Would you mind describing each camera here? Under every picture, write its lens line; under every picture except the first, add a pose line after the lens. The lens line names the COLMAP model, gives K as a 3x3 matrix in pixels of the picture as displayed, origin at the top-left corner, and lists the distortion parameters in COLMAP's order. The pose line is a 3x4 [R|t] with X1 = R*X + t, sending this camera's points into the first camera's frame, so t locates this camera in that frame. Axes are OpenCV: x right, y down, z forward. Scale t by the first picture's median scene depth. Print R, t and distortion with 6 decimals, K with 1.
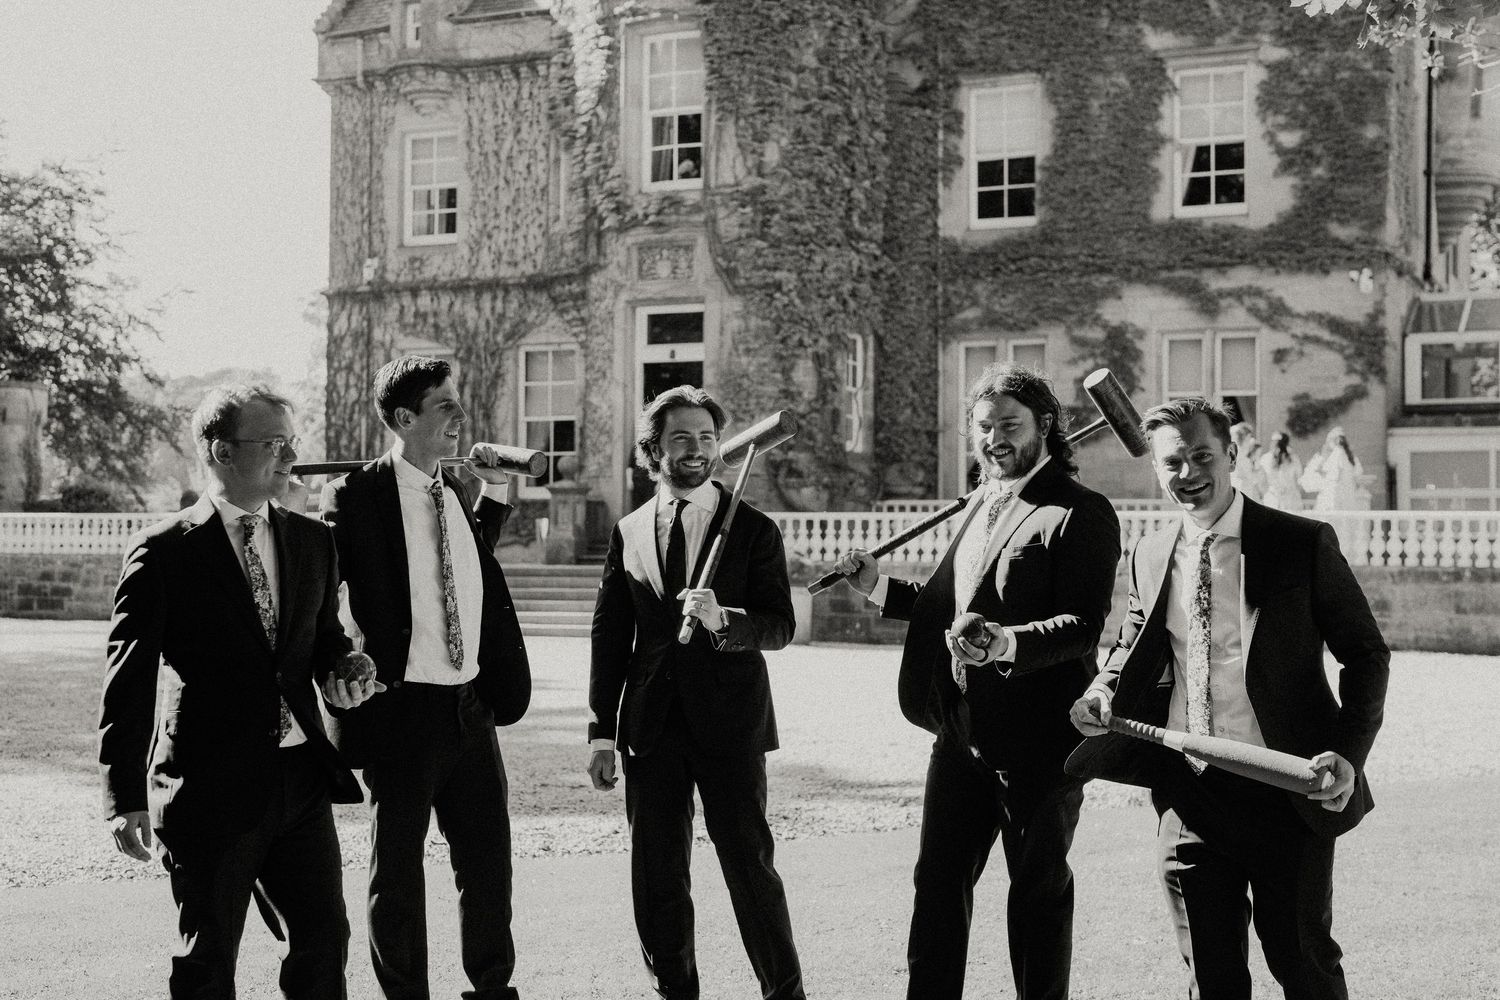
lens RADIAL K [[2126.8, 0, 734.8], [0, 2126.8, 482.0], [0, 0, 1]] dist [-0.151585, 1.090499]
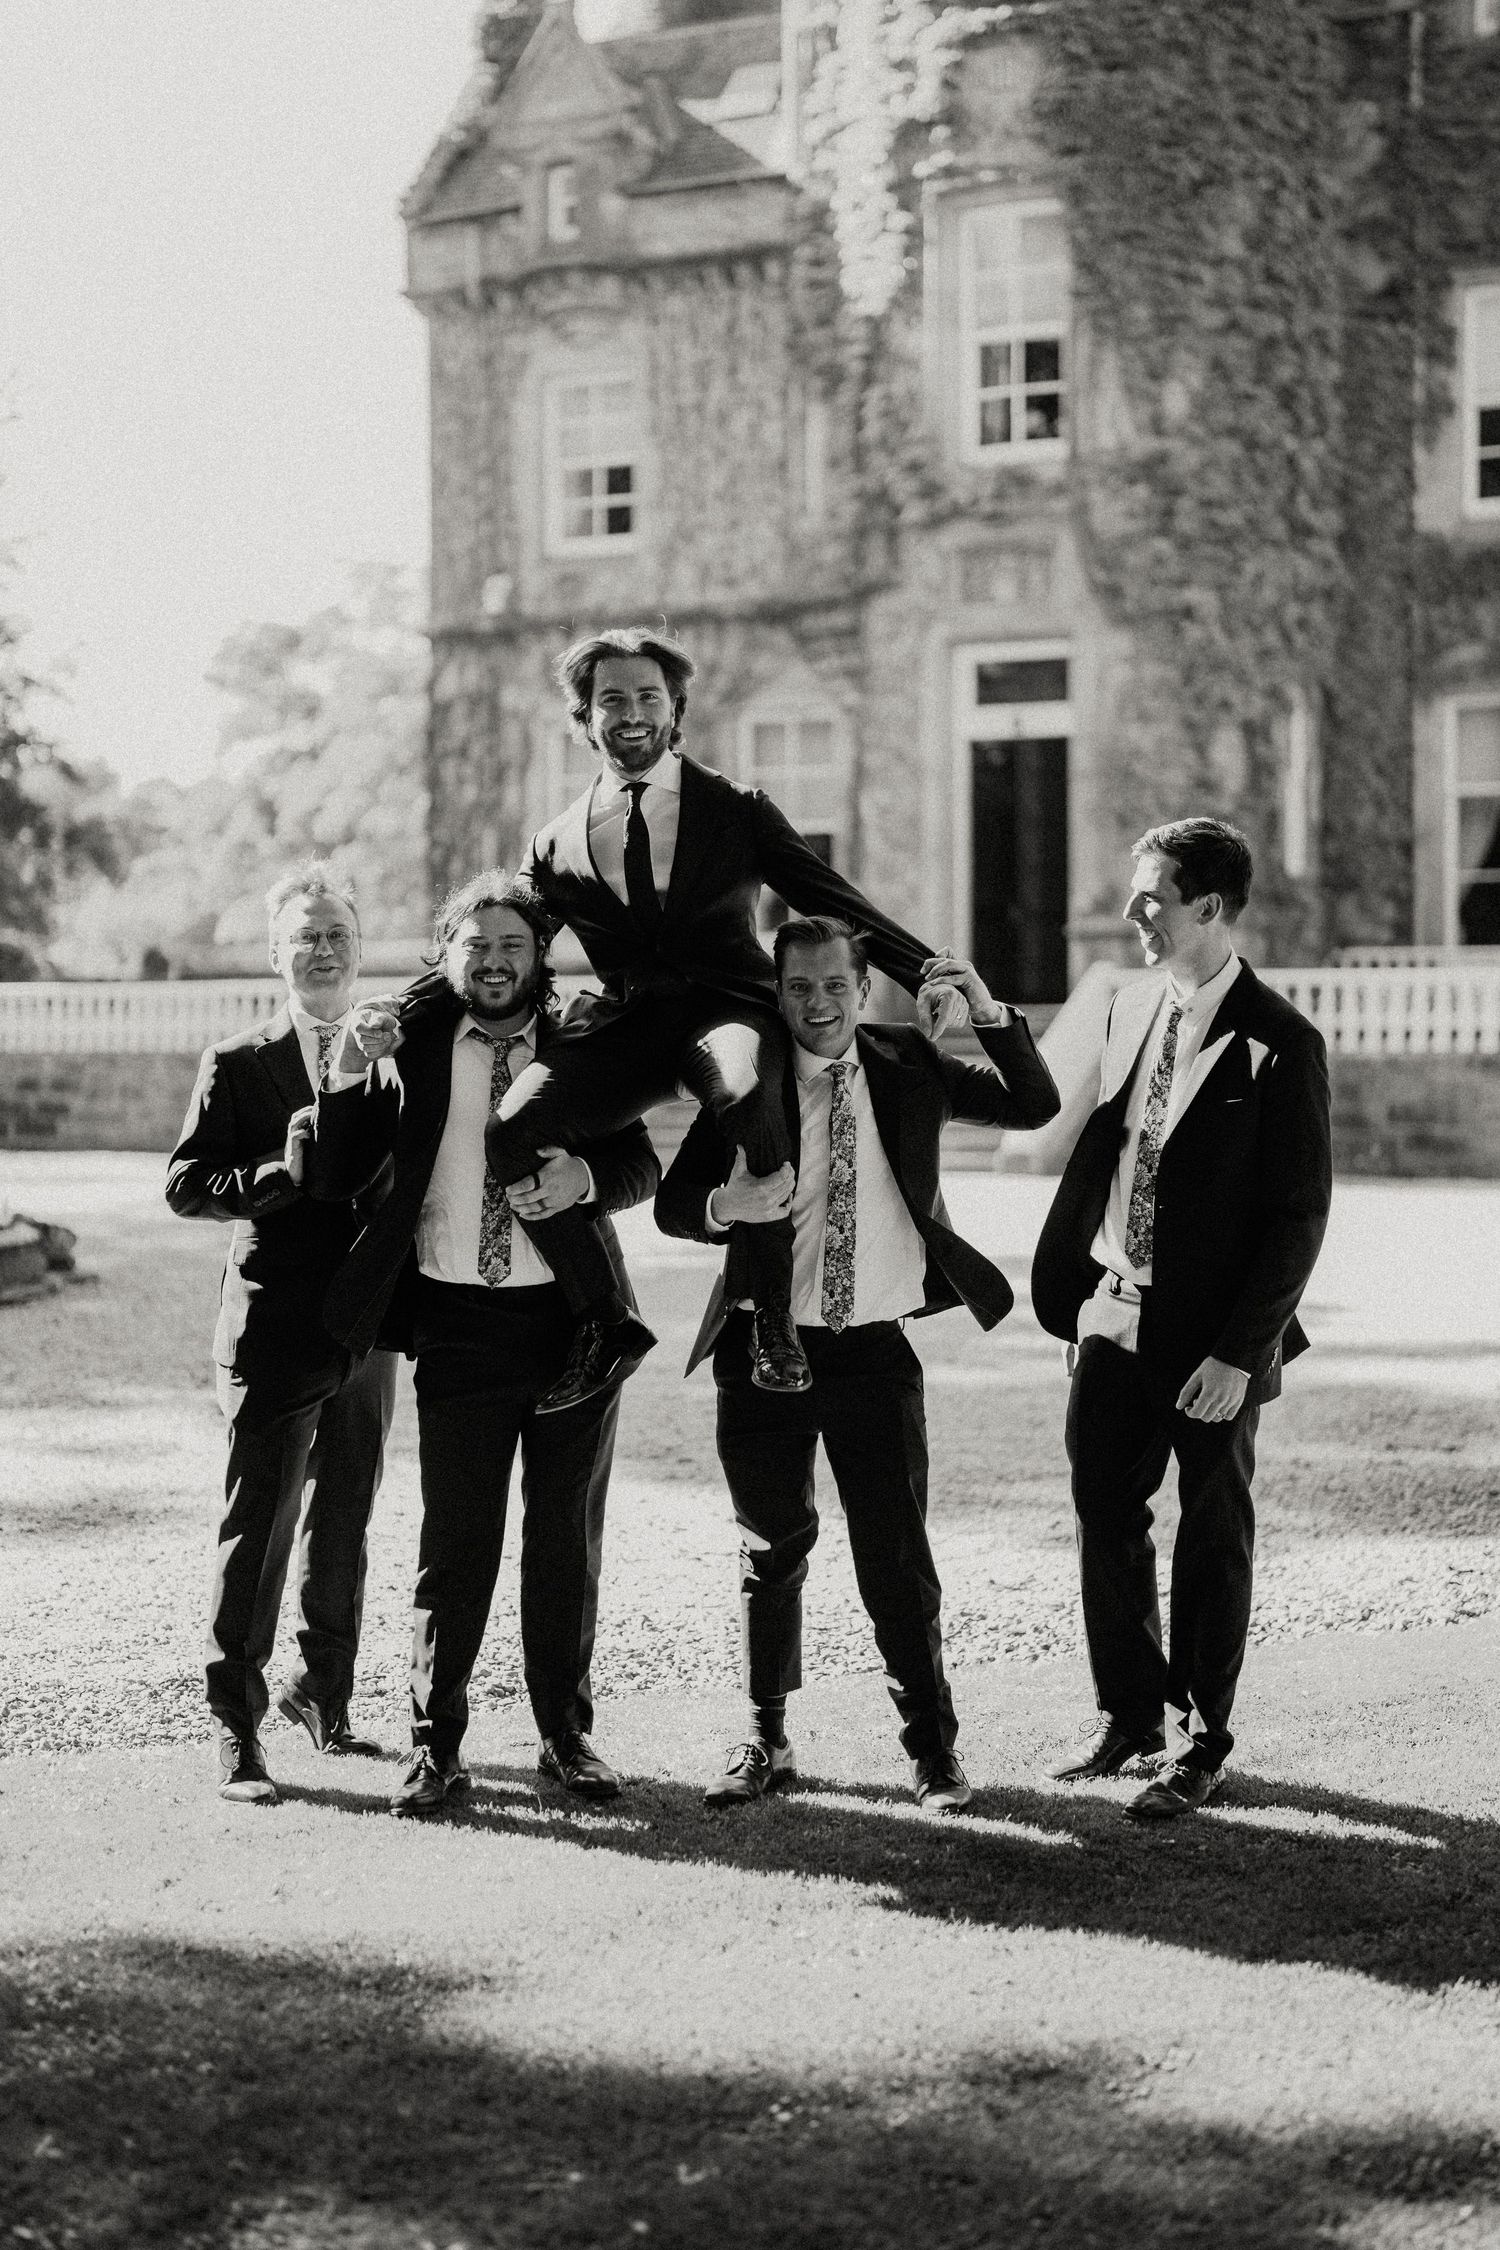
lens RADIAL K [[3190.2, 0, 750.0], [0, 3190.2, 1125.0], [0, 0, 1]] dist [-0.151585, 1.090499]
pose [[0.999844, -0.011398, -0.013502, -0.094285], [0.012232, 0.997912, 0.063417, -0.001610], [0.012751, -0.063573, 0.997896, 0.045651]]
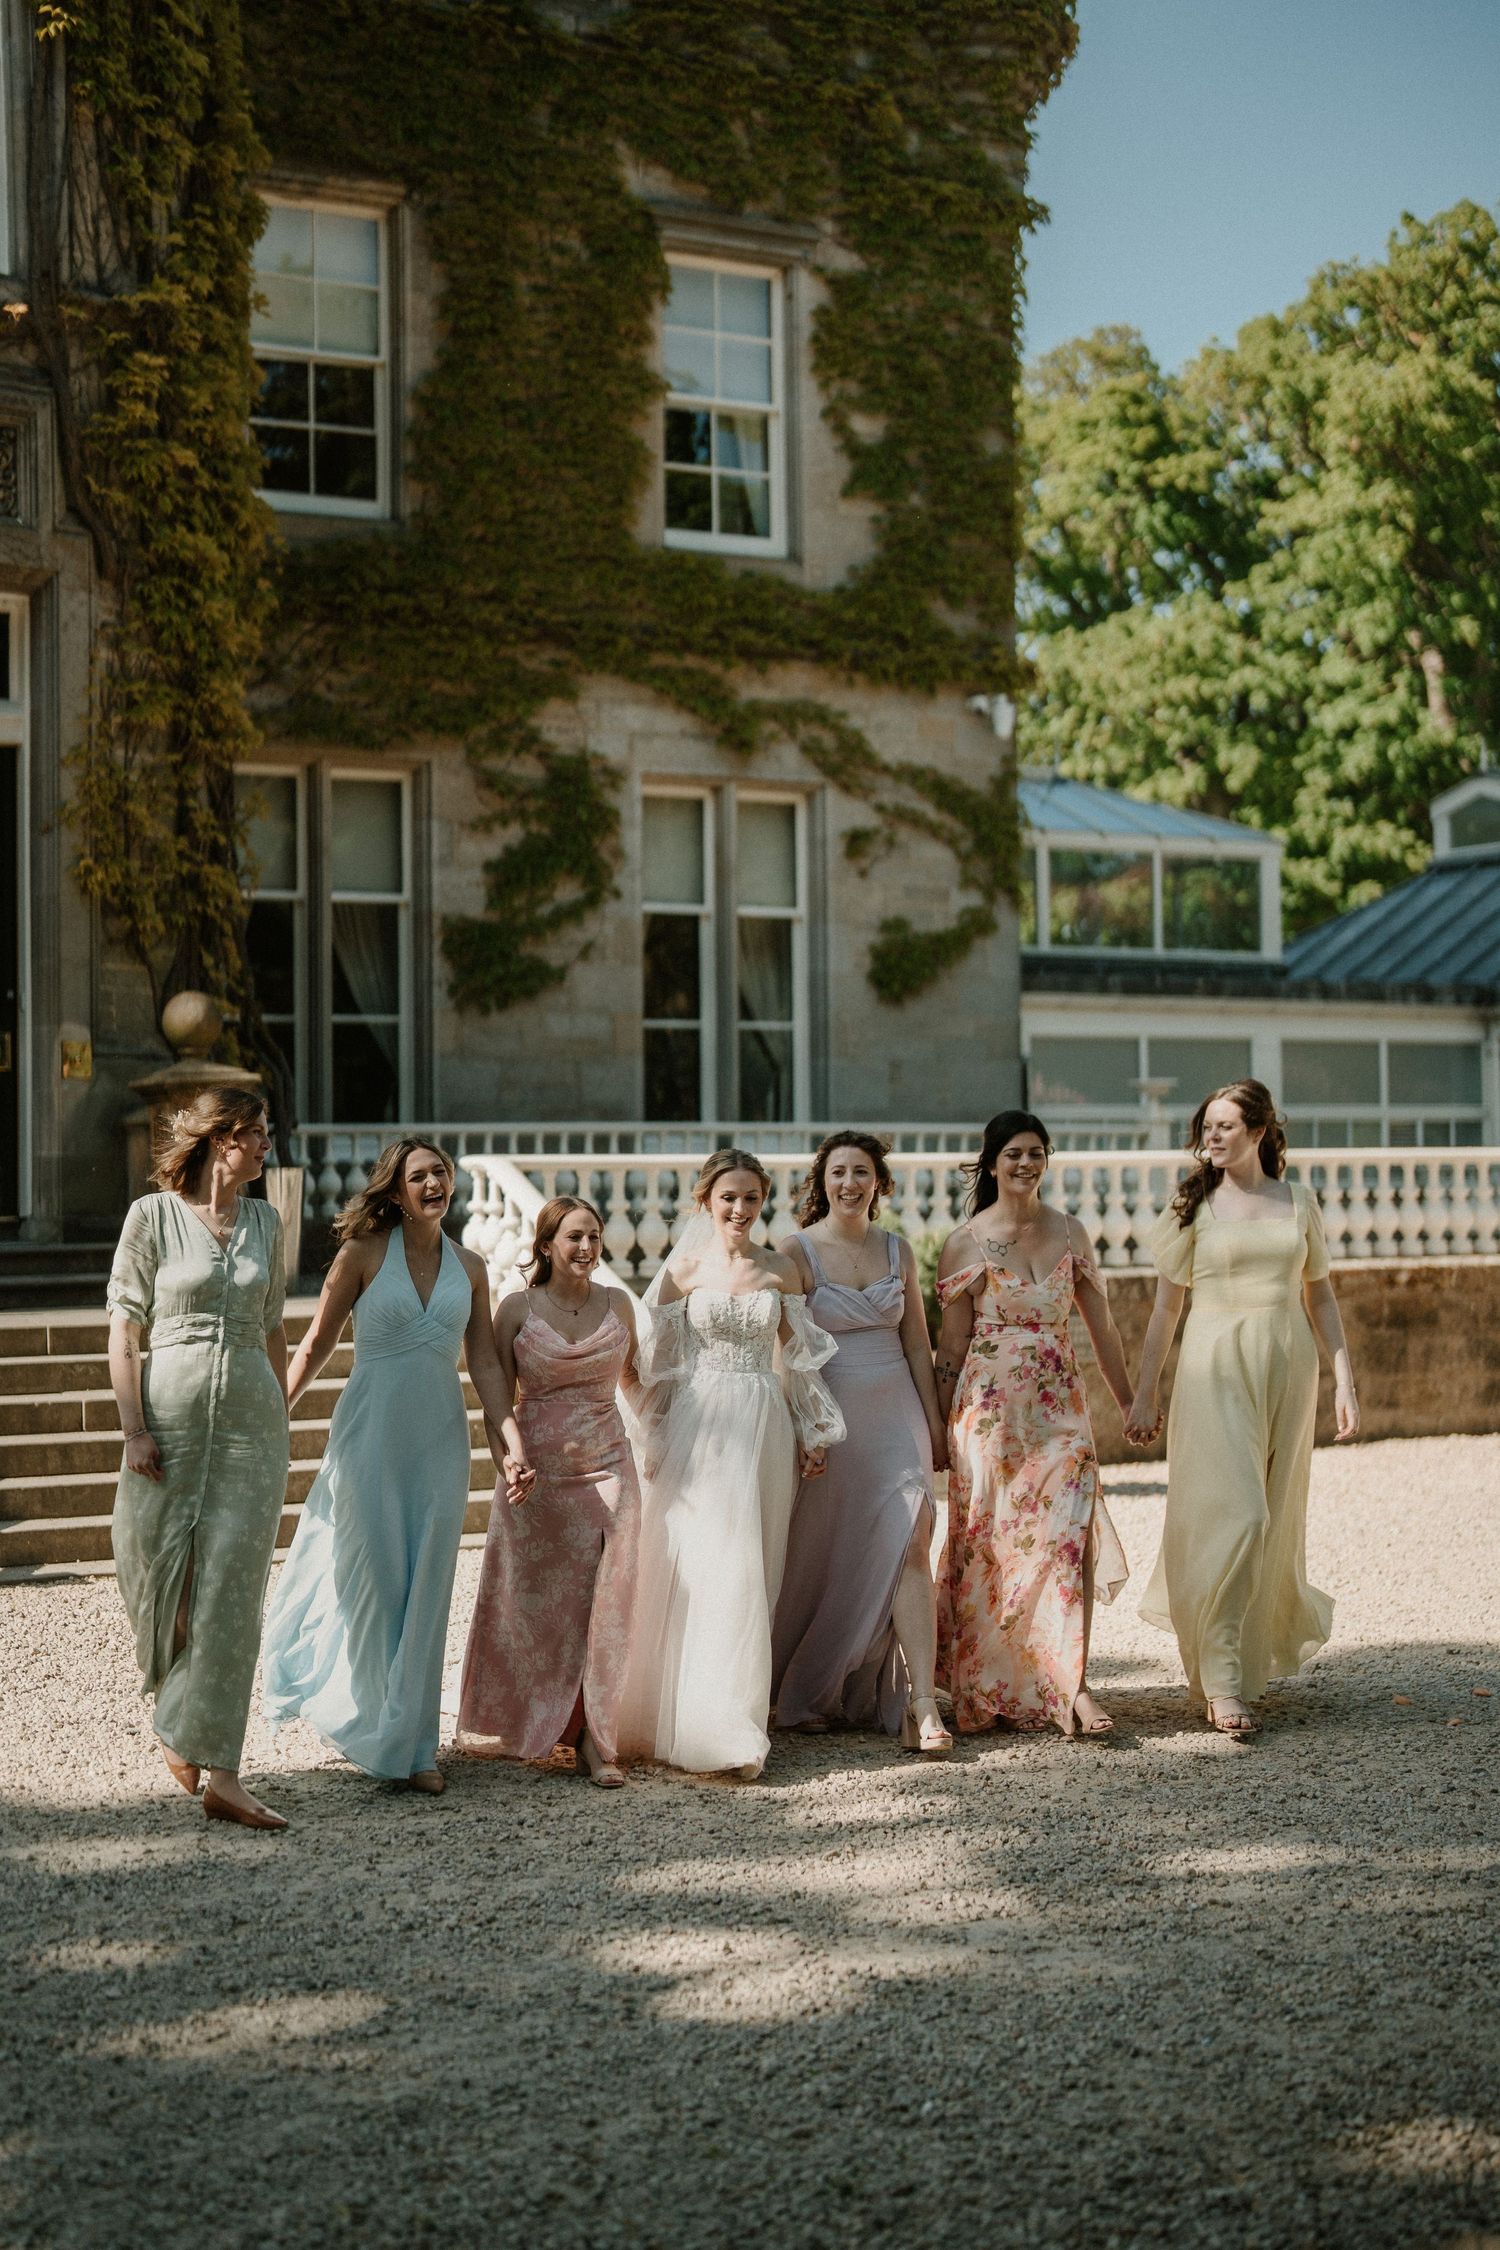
lens RADIAL K [[3179.0, 0, 691.6], [0, 3179.0, 1061.0], [0, 0, 1]] dist [-0.132849, 1.120157]
pose [[0.592070, 0.018403, 0.805676, -0.373560], [-0.008872, 0.999827, -0.016318, 0.005885], [-0.805838, 0.002513, 0.592131, 0.555297]]
